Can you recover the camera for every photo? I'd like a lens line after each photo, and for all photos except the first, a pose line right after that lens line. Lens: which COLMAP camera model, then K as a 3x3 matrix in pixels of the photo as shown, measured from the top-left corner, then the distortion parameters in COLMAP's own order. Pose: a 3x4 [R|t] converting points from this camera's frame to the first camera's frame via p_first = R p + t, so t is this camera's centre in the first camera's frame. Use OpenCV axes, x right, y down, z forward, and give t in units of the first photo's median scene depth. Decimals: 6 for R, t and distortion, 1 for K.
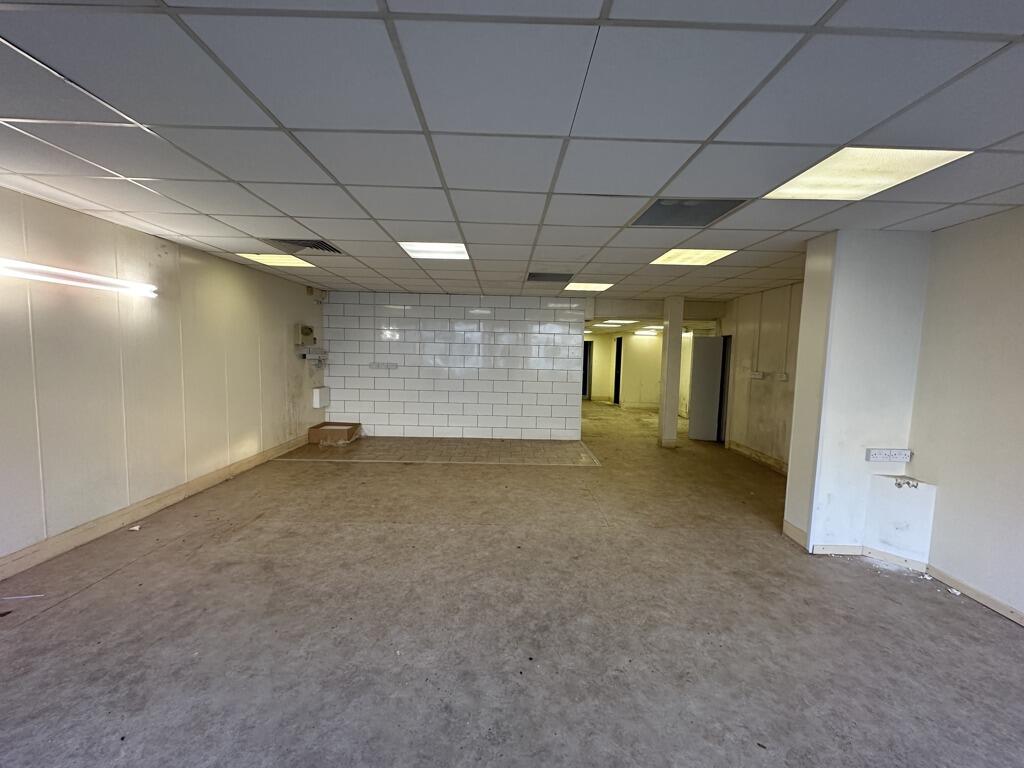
lens RADIAL K [[409.0, 0, 511.8], [0, 409.0, 383.4], [0, 0, 1]] dist [-0.001921, -0.000240]
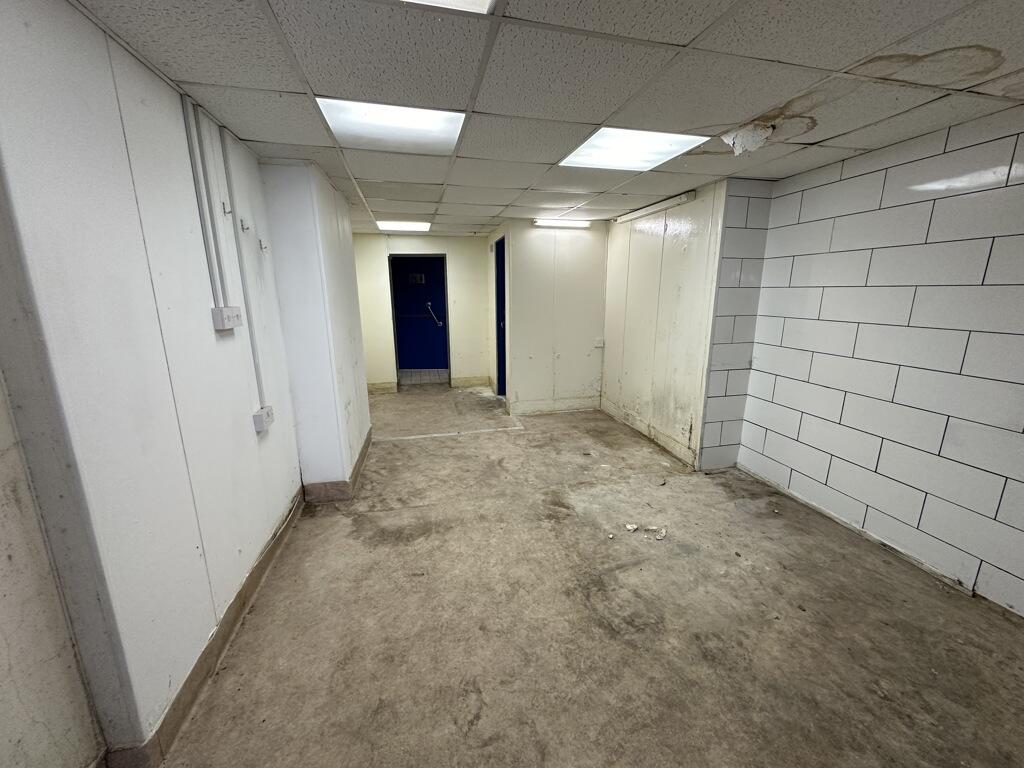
lens RADIAL K [[409.0, 0, 512.6], [0, 409.0, 381.9], [0, 0, 1]] dist [-0.001921, -0.000240]
pose [[0.972359, -0.077623, 0.220209, 0.511618], [0.045503, 0.988036, 0.147355, -0.093822], [-0.229013, -0.133262, 0.964258, 1.712926]]
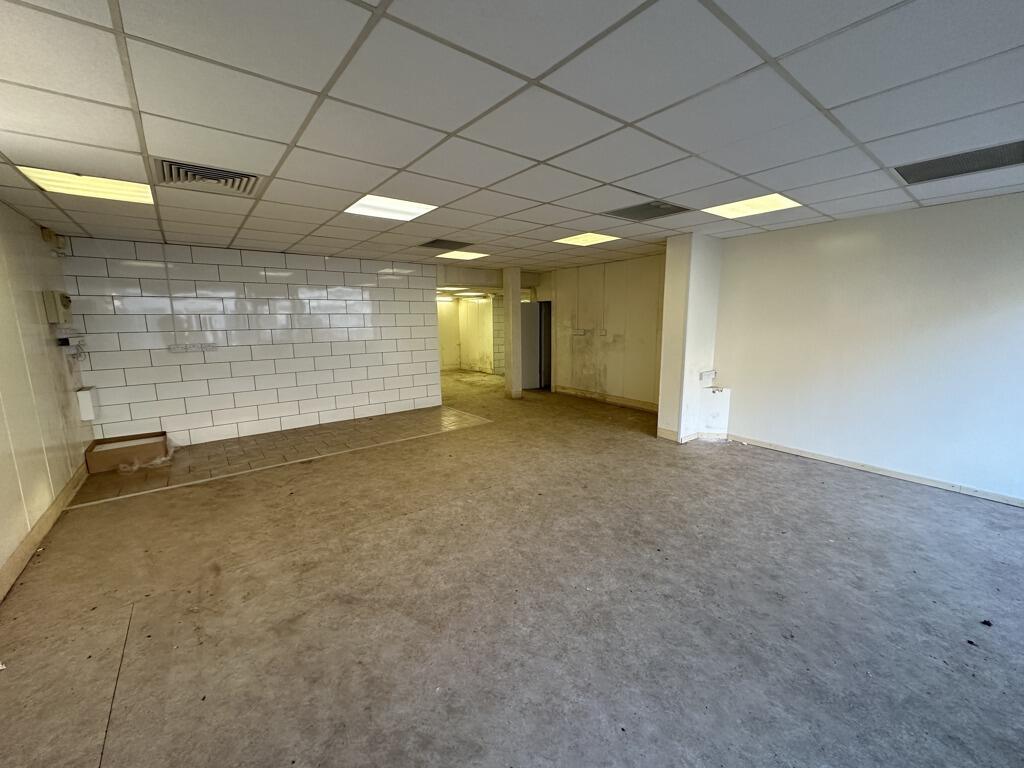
lens RADIAL K [[409.0, 0, 513.8], [0, 409.0, 383.6], [0, 0, 1]] dist [-0.001921, -0.000240]
pose [[0.789815, -0.129866, 0.599439, -0.519751], [0.078174, 0.990671, 0.111623, -0.027430], [-0.608343, -0.041301, 0.792599, 0.119876]]
